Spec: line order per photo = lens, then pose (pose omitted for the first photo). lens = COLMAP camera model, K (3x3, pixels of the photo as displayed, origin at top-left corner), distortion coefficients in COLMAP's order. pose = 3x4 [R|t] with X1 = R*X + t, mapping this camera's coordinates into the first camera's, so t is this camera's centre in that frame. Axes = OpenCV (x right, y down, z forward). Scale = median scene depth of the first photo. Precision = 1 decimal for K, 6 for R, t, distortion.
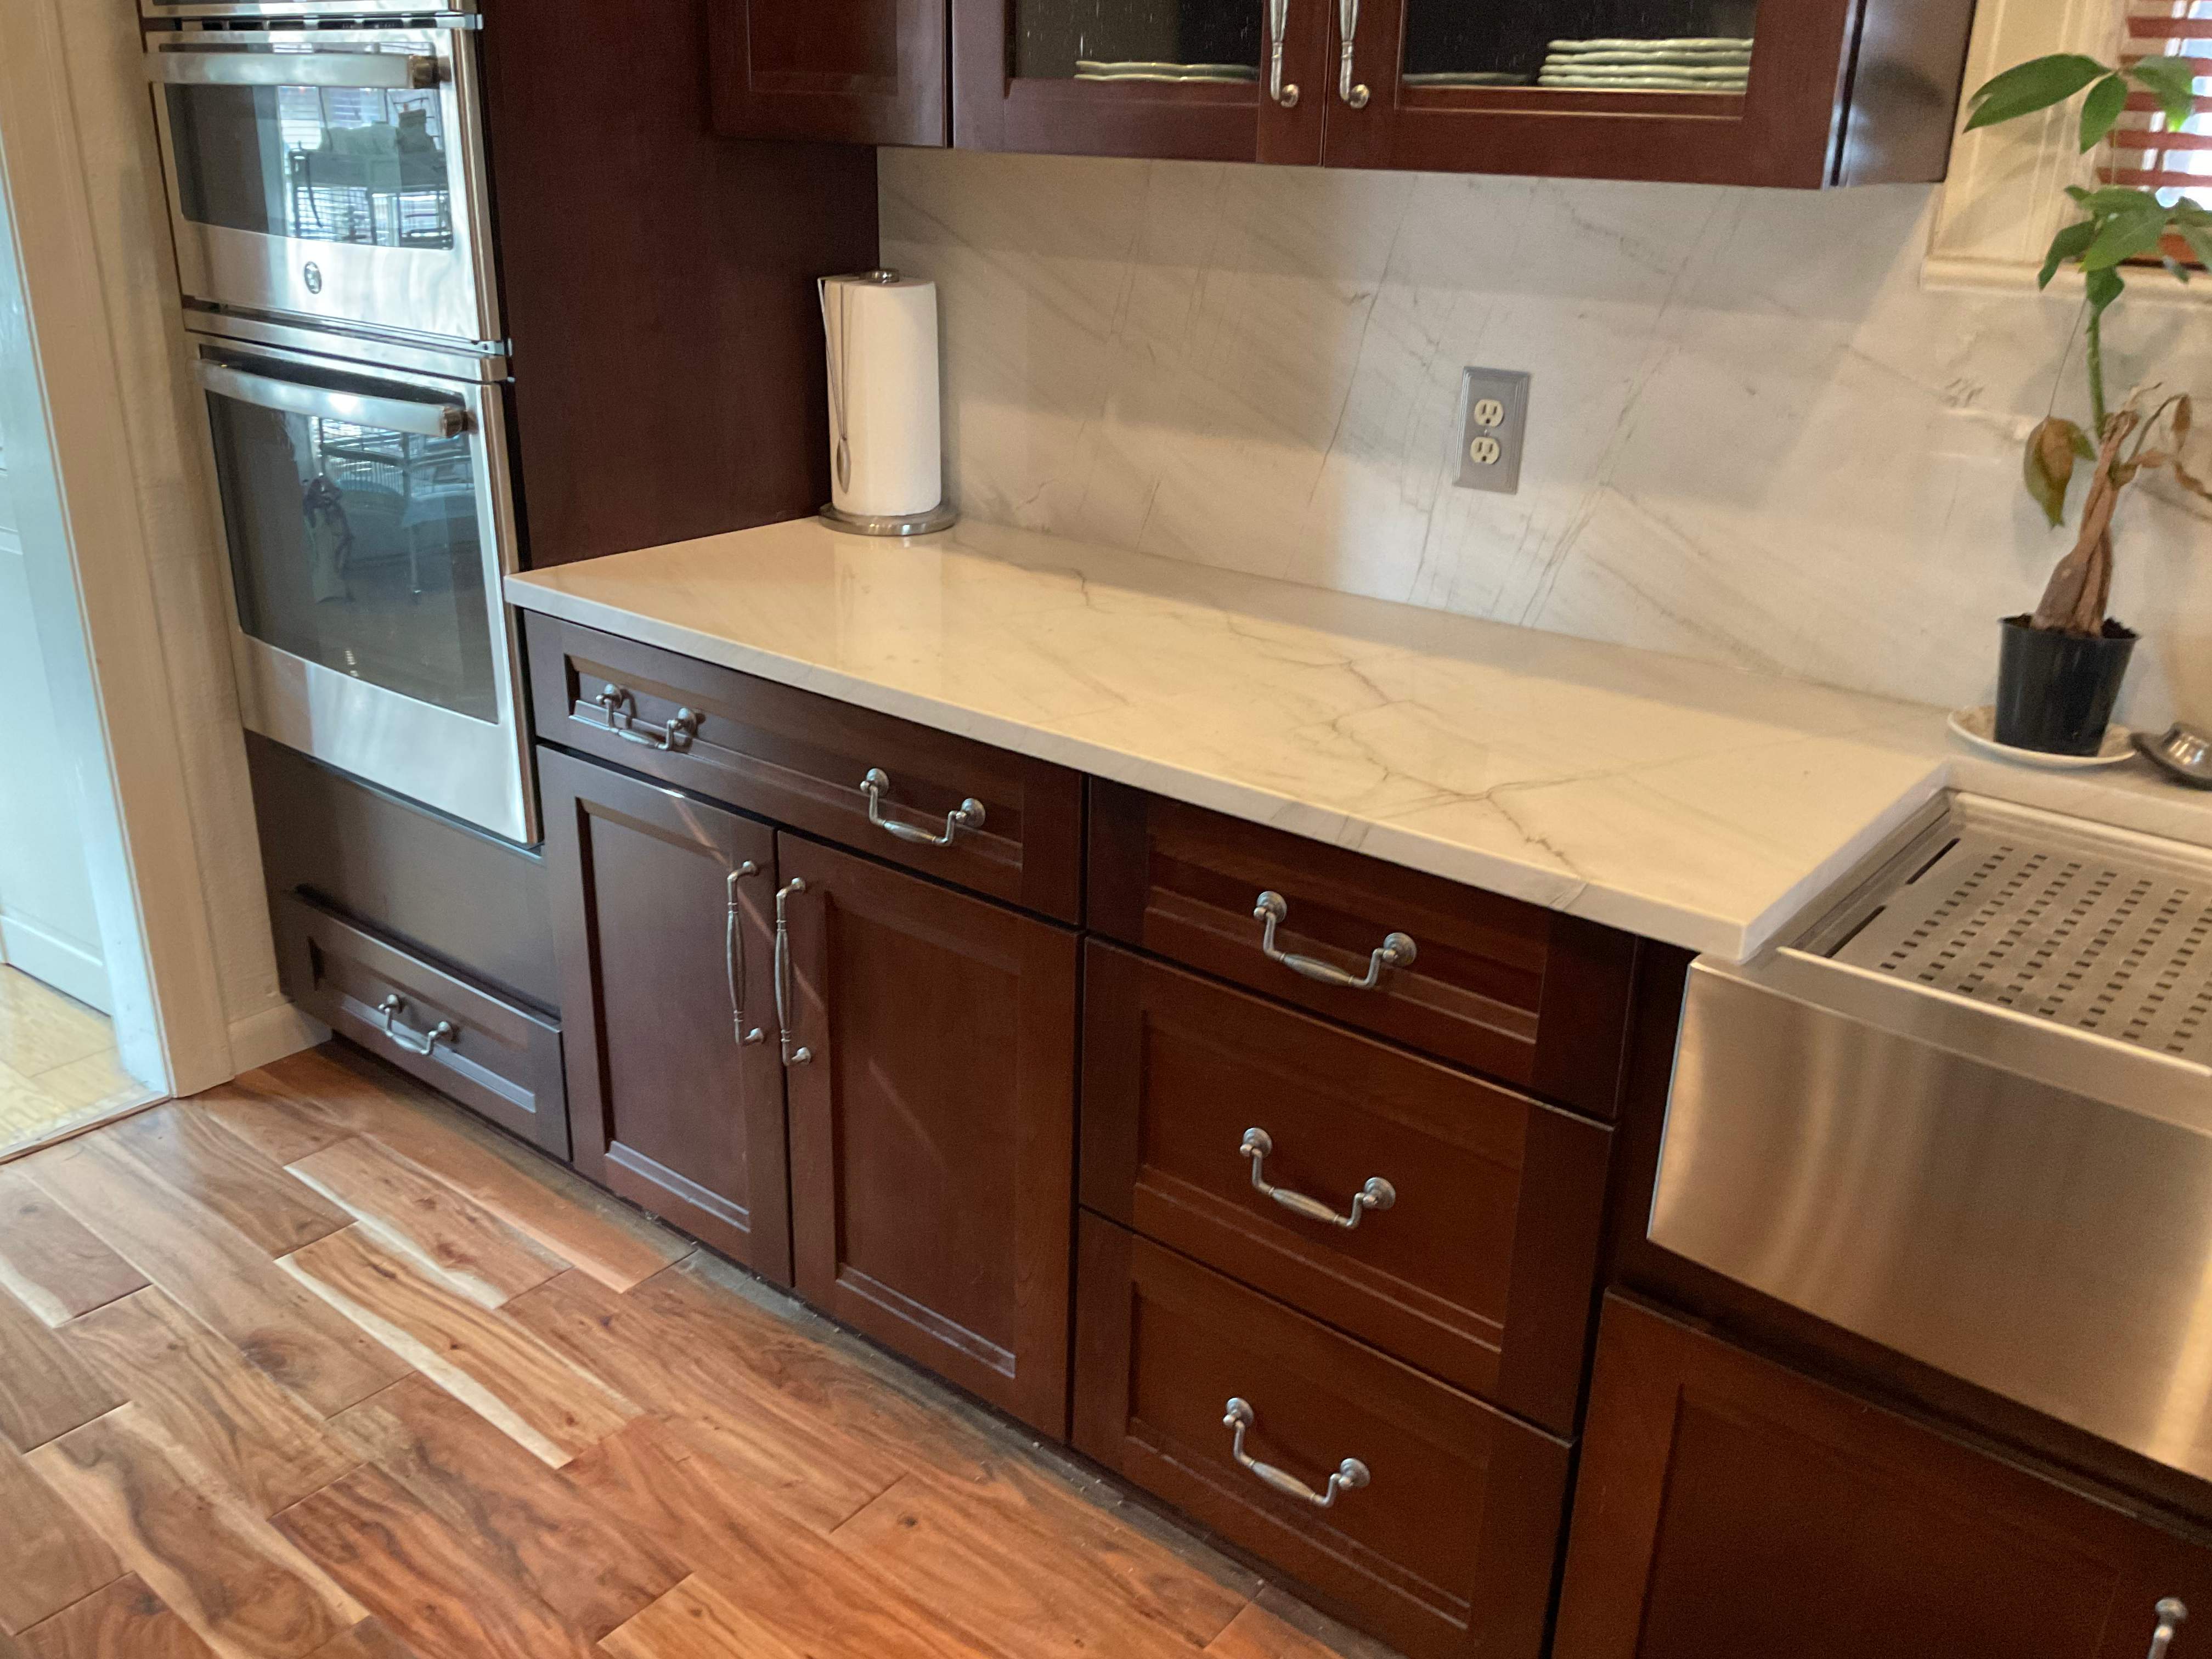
lens RADIAL K [[1818.8, 0, 1096.3], [0, 1818.8, 835.4], [0, 0, 1]] dist [0.097947, -0.186387]
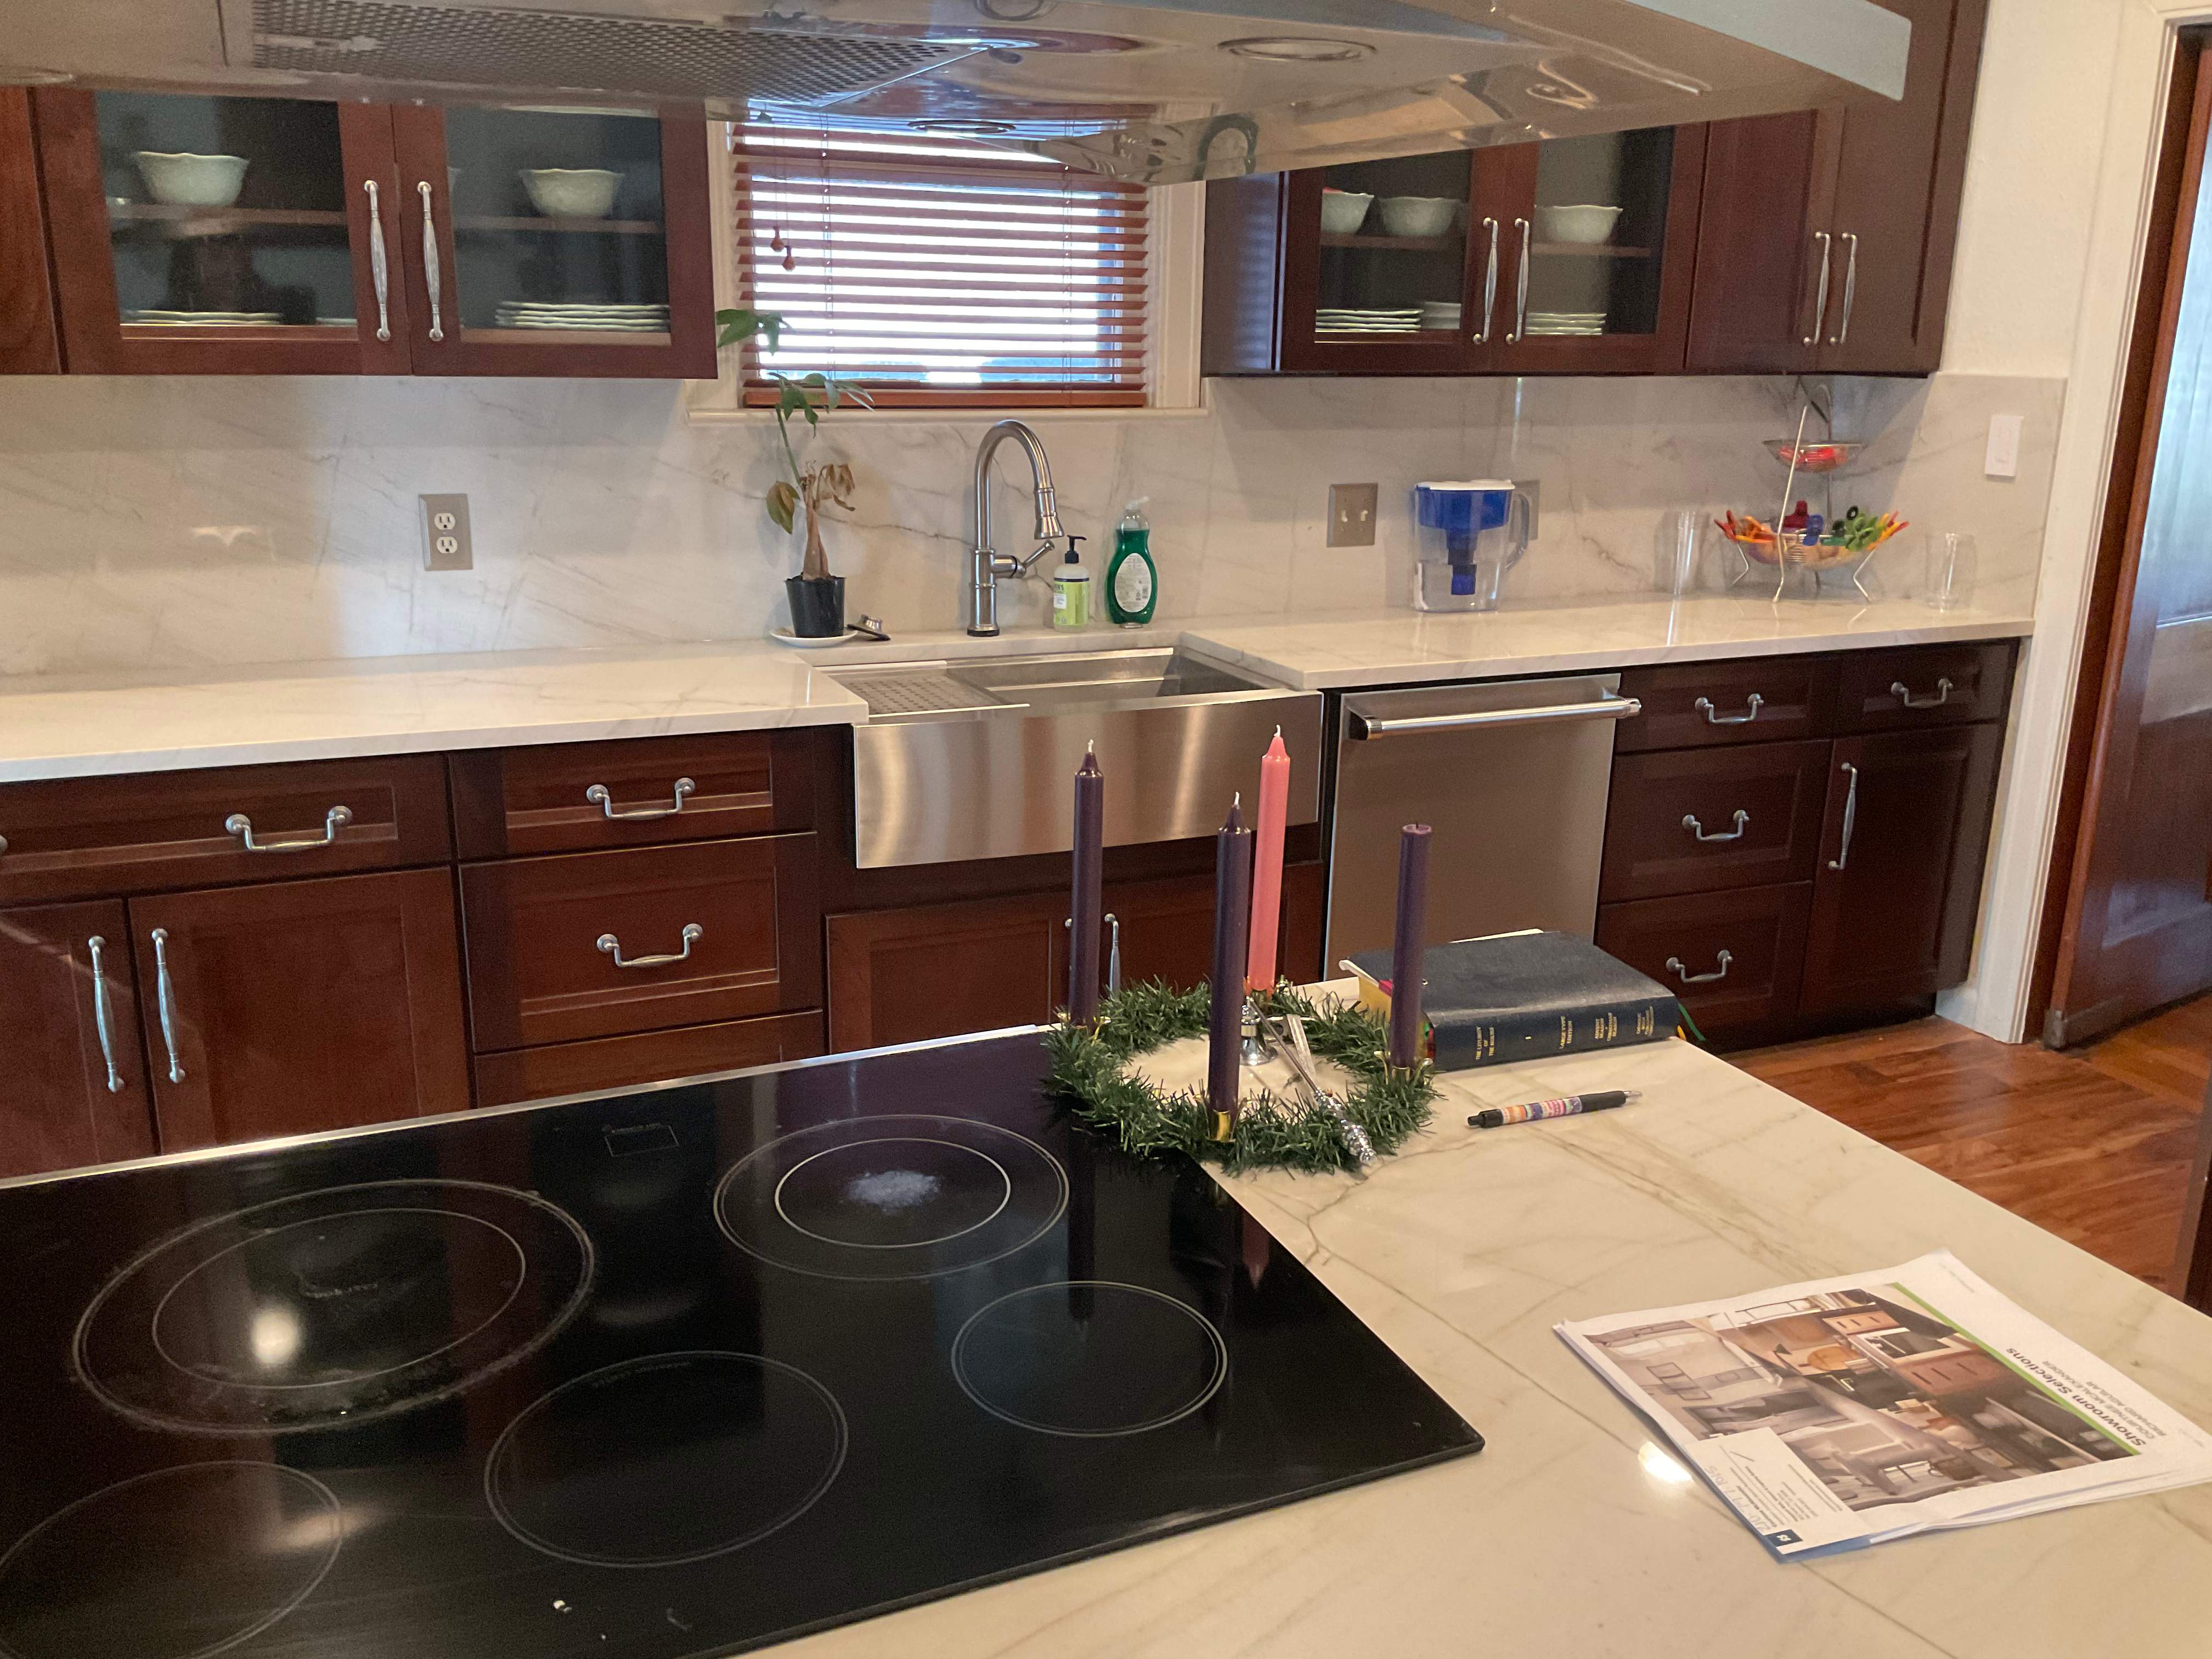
lens RADIAL K [[1813.9, 0, 1102.2], [0, 1813.9, 834.7], [0, 0, 1]] dist [0.116862, -0.236855]
pose [[0.463111, -0.252981, 0.849428, -0.939899], [0.320861, 0.941244, 0.105392, 0.038146], [-0.826182, 0.223740, 0.517073, -0.222690]]
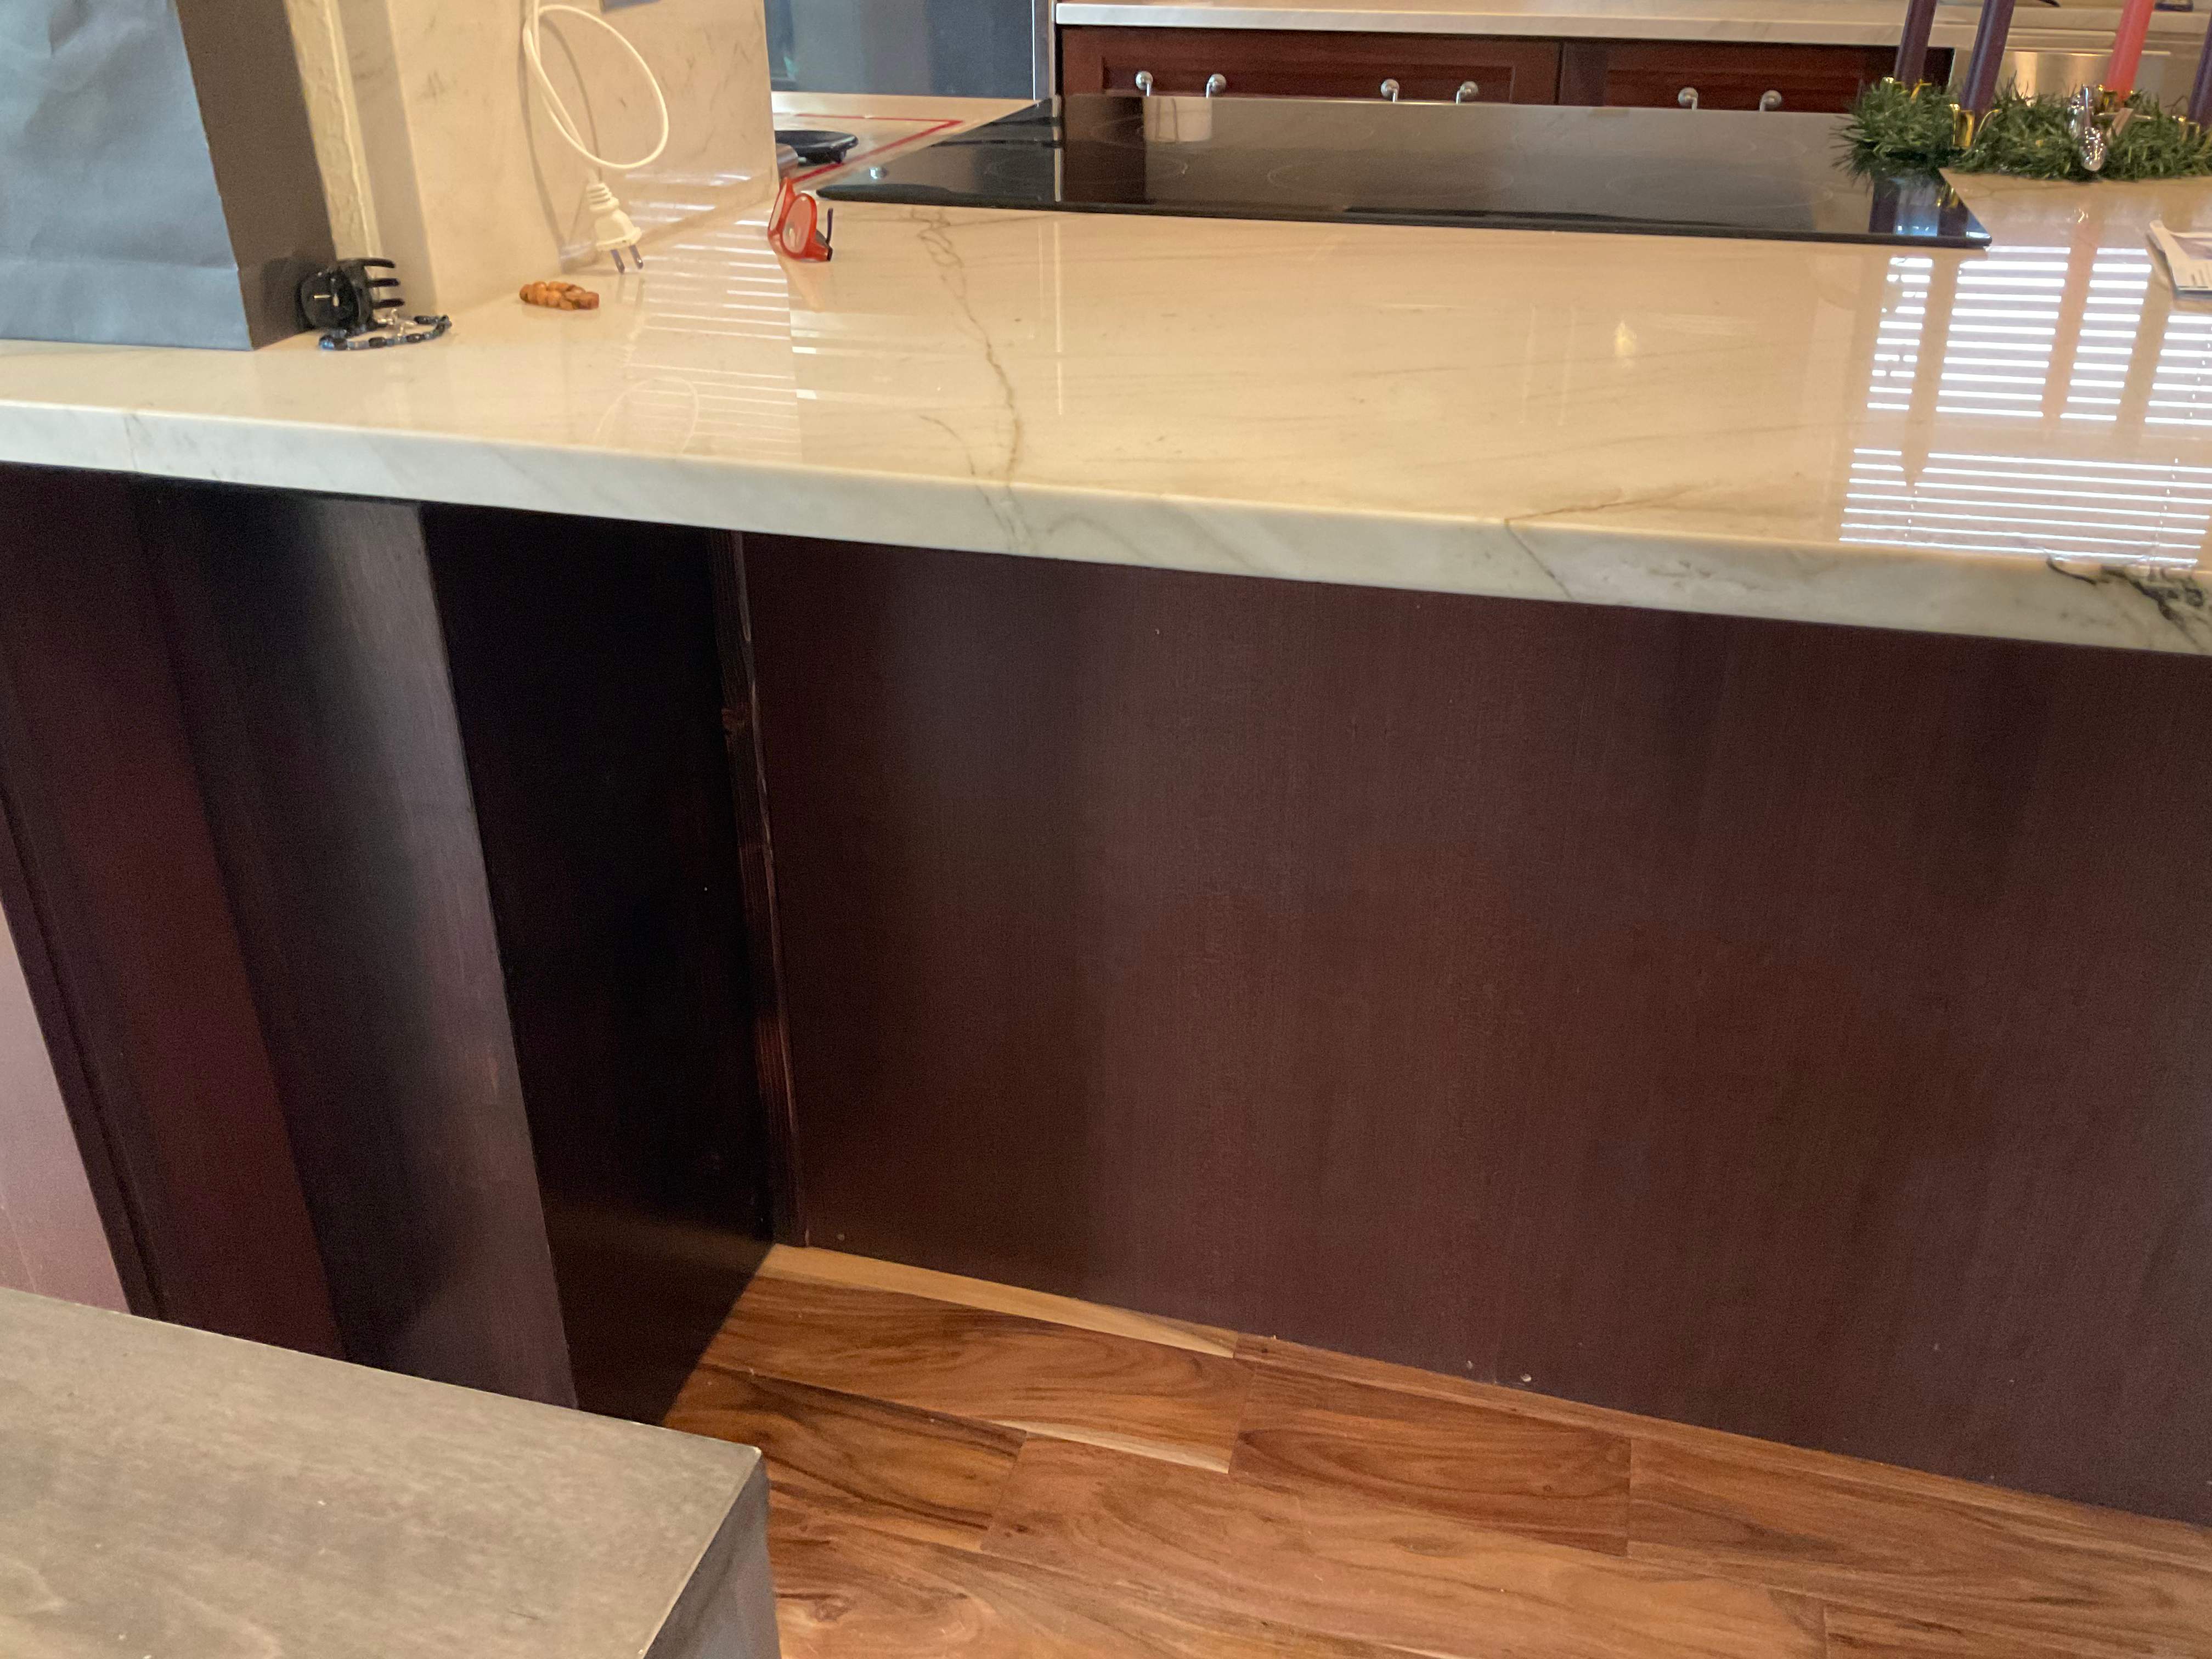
lens RADIAL K [[1815.2, 0, 1100.1], [0, 1815.2, 834.2], [0, 0, 1]] dist [0.101162, -0.187568]
pose [[0.916703, -0.201631, 0.344965, -1.020177], [0.161033, 0.976554, 0.142868, 0.333216], [-0.365683, -0.075417, 0.927679, -0.471524]]
